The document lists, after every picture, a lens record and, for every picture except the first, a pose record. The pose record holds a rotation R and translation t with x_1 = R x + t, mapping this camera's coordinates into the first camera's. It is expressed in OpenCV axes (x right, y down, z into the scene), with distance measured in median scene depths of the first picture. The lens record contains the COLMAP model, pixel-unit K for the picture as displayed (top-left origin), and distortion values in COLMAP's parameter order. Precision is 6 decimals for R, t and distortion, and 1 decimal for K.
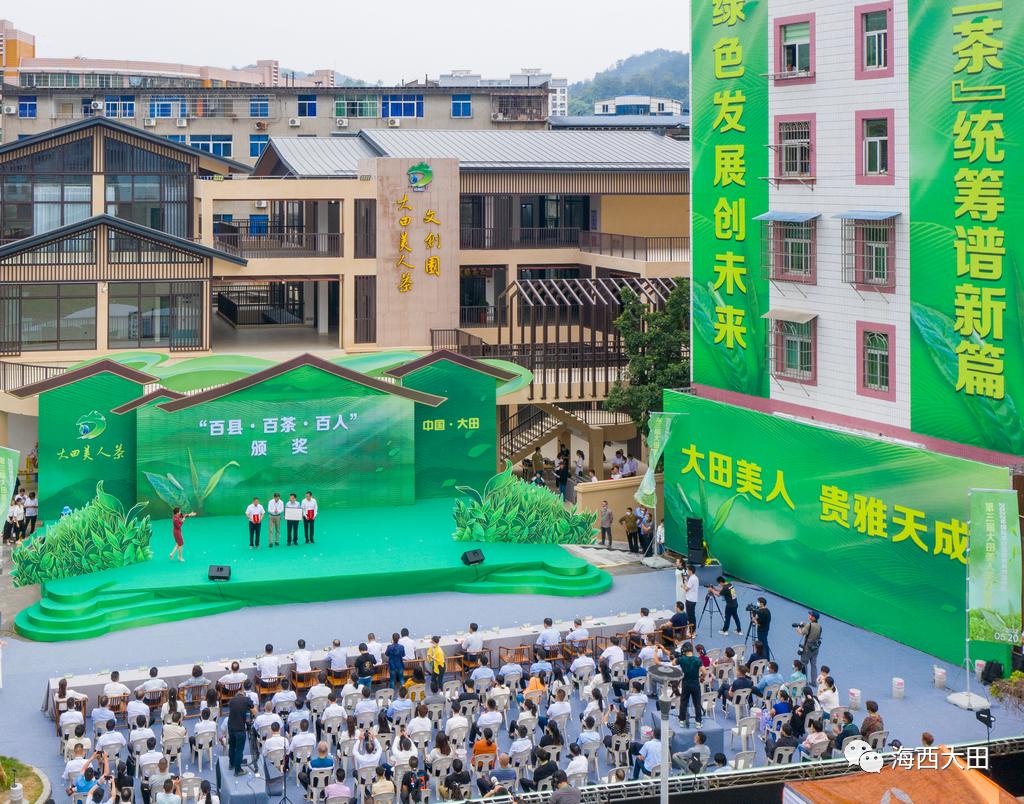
lens RADIAL K [[1221.1, 0, 304.2], [0, 1221.1, 159.7], [0, 0, 1]] dist [0.001441, 0.000000]
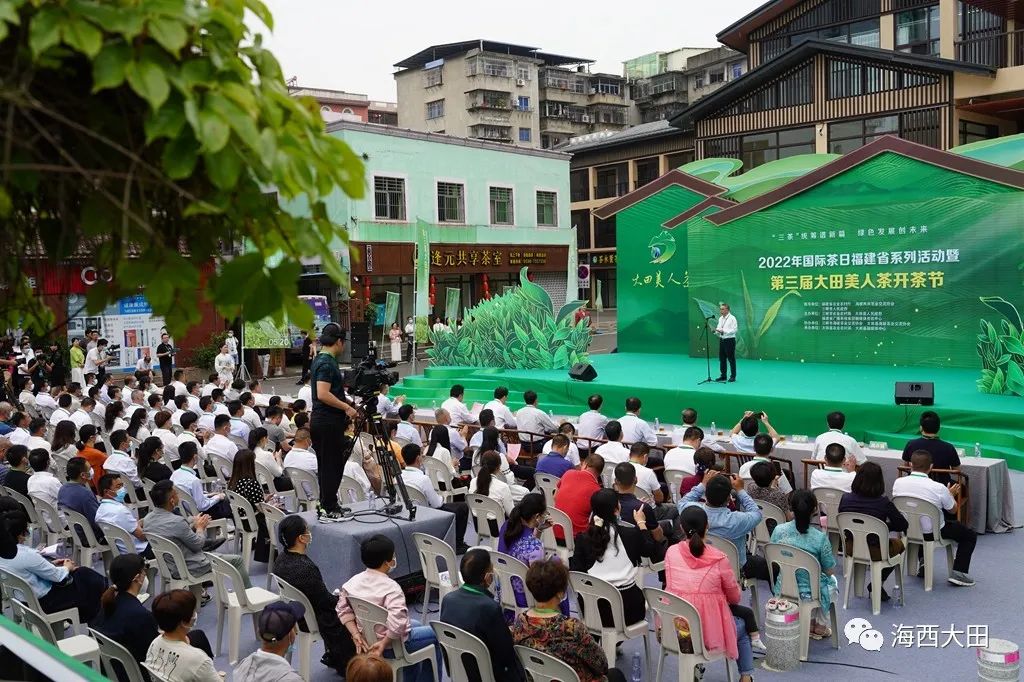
lens RADIAL K [[1025.8, 0, 511.8], [0, 1025.8, 343.2], [0, 0, 1]] dist [-0.004997, 0.000000]
pose [[0.530997, 0.037956, -0.846523, 0.377724], [0.041017, 0.996674, 0.070417, 0.224945], [0.846380, -0.072113, 0.527674, 0.513034]]
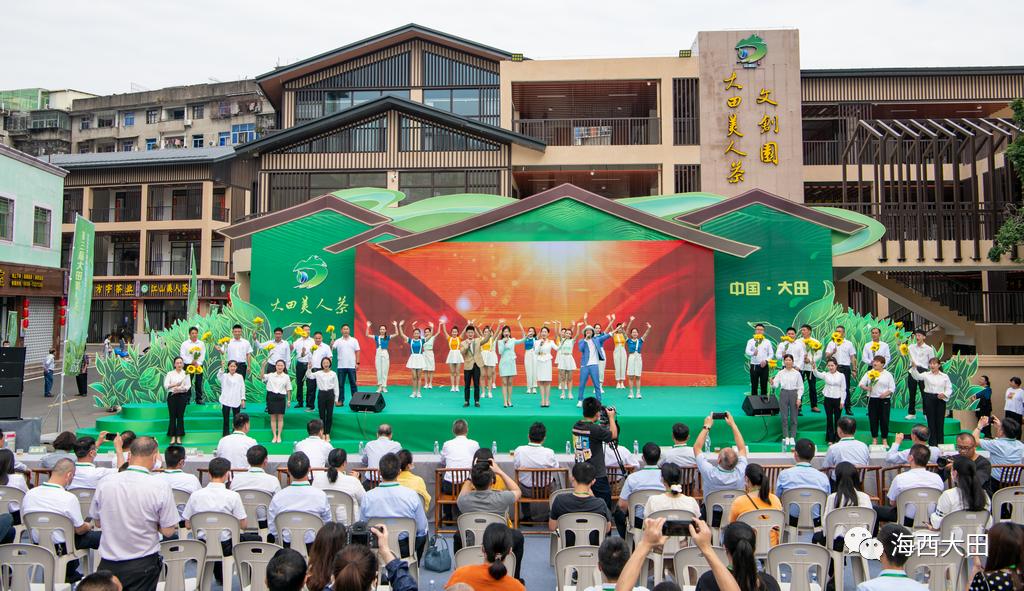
lens RADIAL K [[881.1, 0, 508.7], [0, 881.1, 243.3], [0, 0, 1]] dist [-0.020191, 0.006844]
pose [[0.961582, -0.022500, -0.273595, 0.119651], [0.005375, 0.997988, -0.063182, 0.231911], [0.274466, 0.059284, 0.959767, 0.447981]]
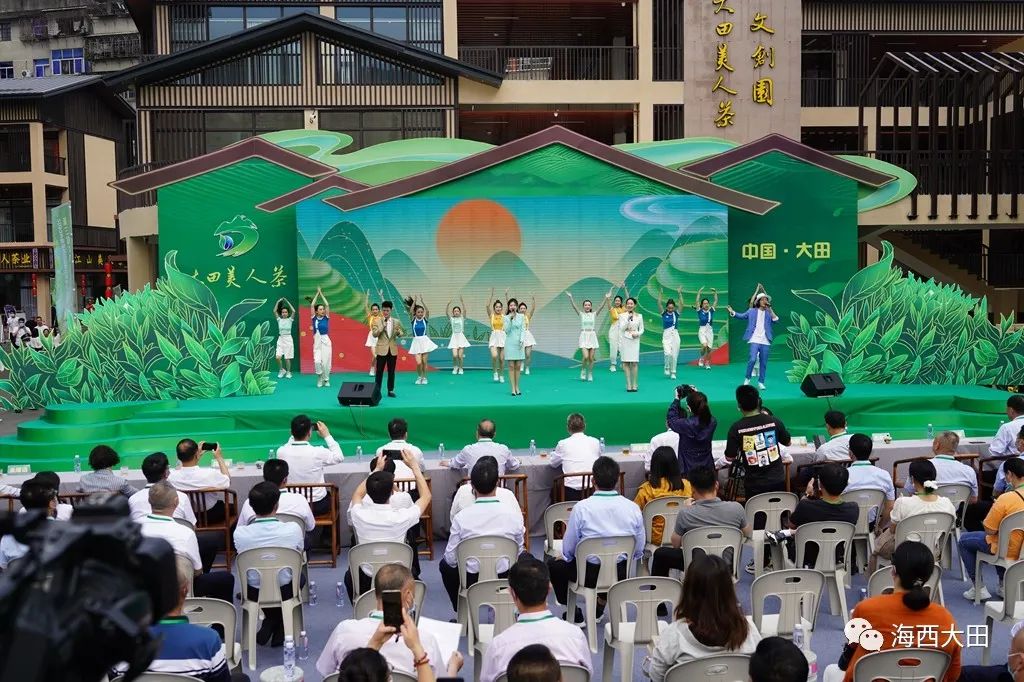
lens RADIAL K [[1025.8, 0, 517.7], [0, 1025.8, 344.1], [0, 0, 1]] dist [-0.004997, 0.000000]
pose [[0.989566, -0.005698, -0.143971, 0.058935], [0.016884, 0.996919, 0.076595, 0.231472], [0.143091, -0.078227, 0.986613, 0.451067]]
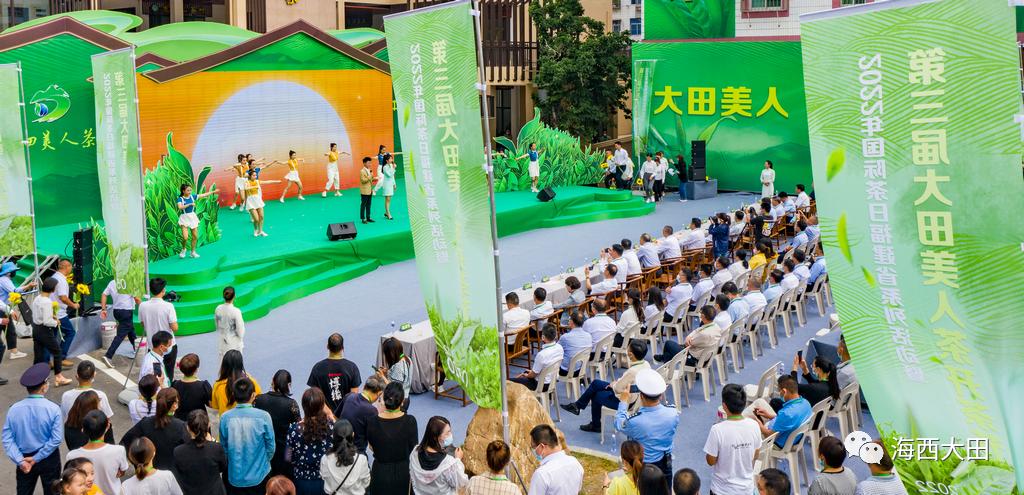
lens RADIAL K [[877.9, 0, 462.5], [0, 877.9, 123.4], [0, 0, 1]] dist [-0.007706, 0.003097]
pose [[0.811310, -0.045921, 0.582810, -0.277760], [0.003137, 0.997238, 0.074208, 0.186568], [-0.584608, -0.058377, 0.809213, 0.409134]]
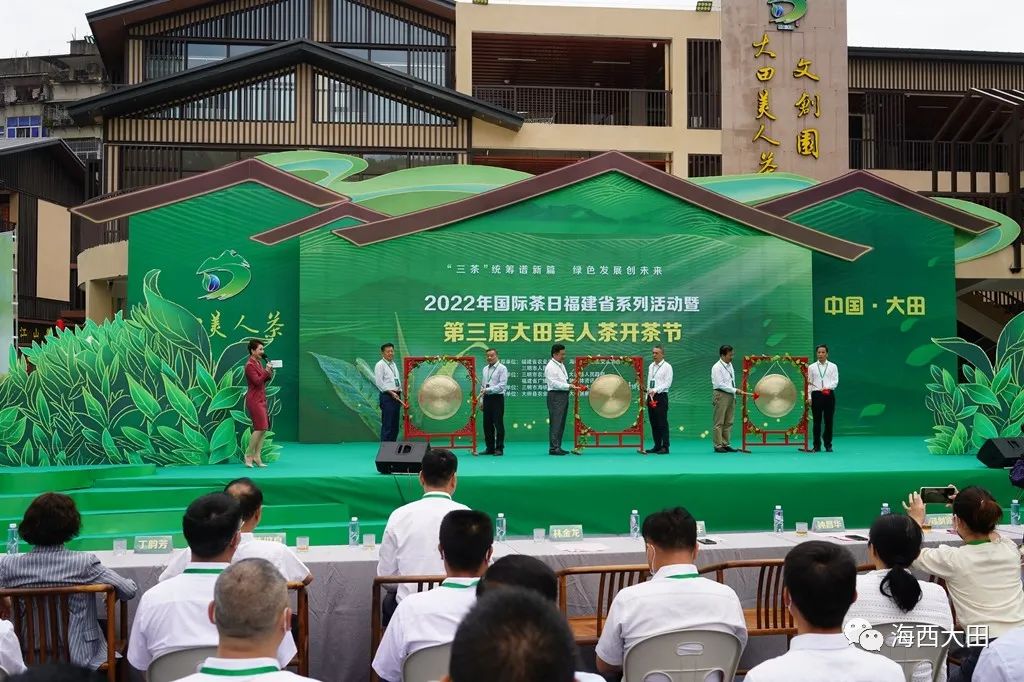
lens RADIAL K [[1025.8, 0, 516.1], [0, 1025.8, 341.0], [0, 0, 1]] dist [-0.004997, 0.000000]
pose [[0.995164, -0.005344, -0.098078, 0.002953], [0.003308, 0.999776, -0.020916, 0.252416], [0.098168, 0.020491, 0.994959, 0.540232]]
